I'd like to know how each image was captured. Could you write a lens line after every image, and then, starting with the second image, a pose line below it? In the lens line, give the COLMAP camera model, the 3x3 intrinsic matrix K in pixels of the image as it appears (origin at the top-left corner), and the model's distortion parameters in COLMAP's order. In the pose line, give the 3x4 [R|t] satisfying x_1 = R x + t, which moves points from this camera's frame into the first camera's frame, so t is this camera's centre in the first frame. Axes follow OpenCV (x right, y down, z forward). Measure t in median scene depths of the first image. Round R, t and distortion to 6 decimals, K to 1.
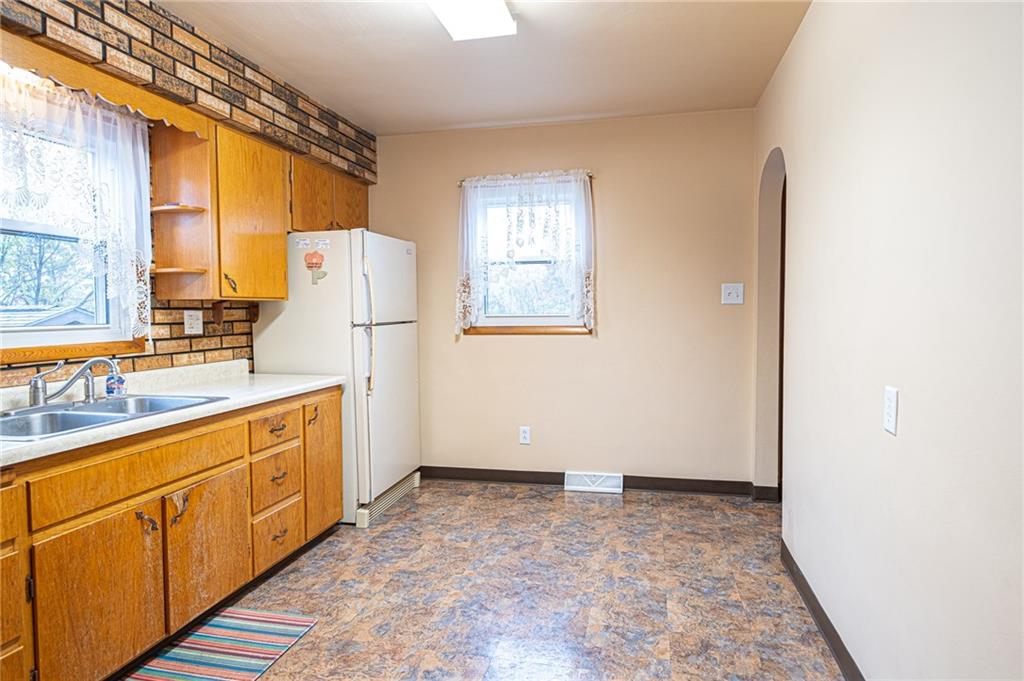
lens RADIAL K [[605.1, 0, 511.1], [0, 605.1, 340.2], [0, 0, 1]] dist [-0.000397, -0.000182]
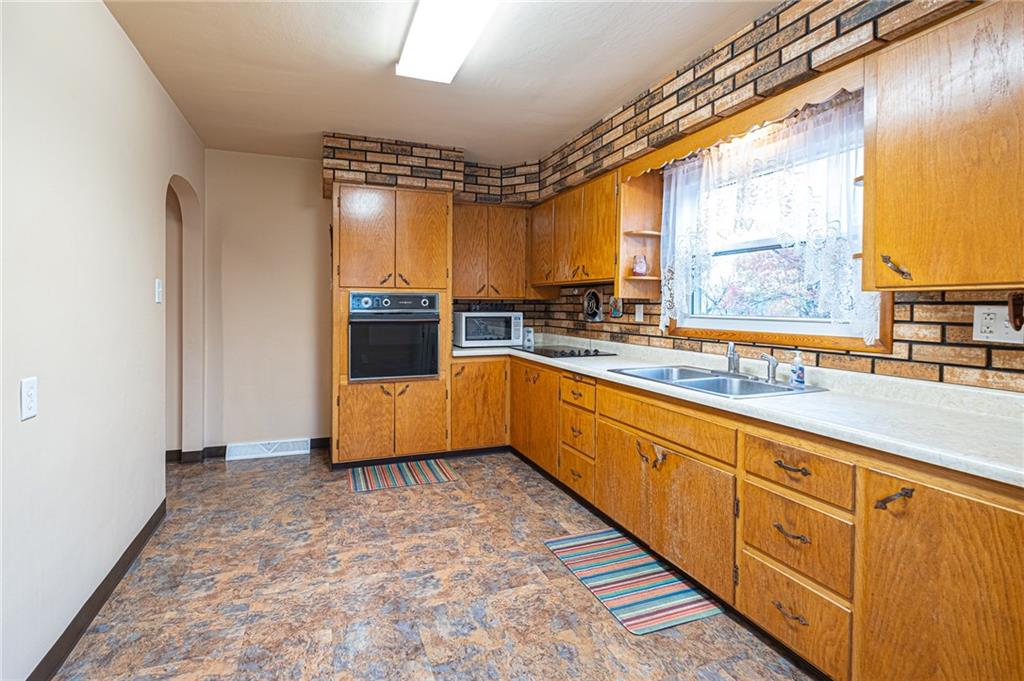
lens RADIAL K [[440.0, 0, 485.5], [0, 440.0, 309.1], [0, 0, 1]] dist [-0.007891, -0.001890]
pose [[-0.828200, 0.009370, -0.560355, 0.243193], [-0.025697, 0.998174, 0.054671, -0.072872], [0.559844, 0.059678, -0.826446, 1.372991]]
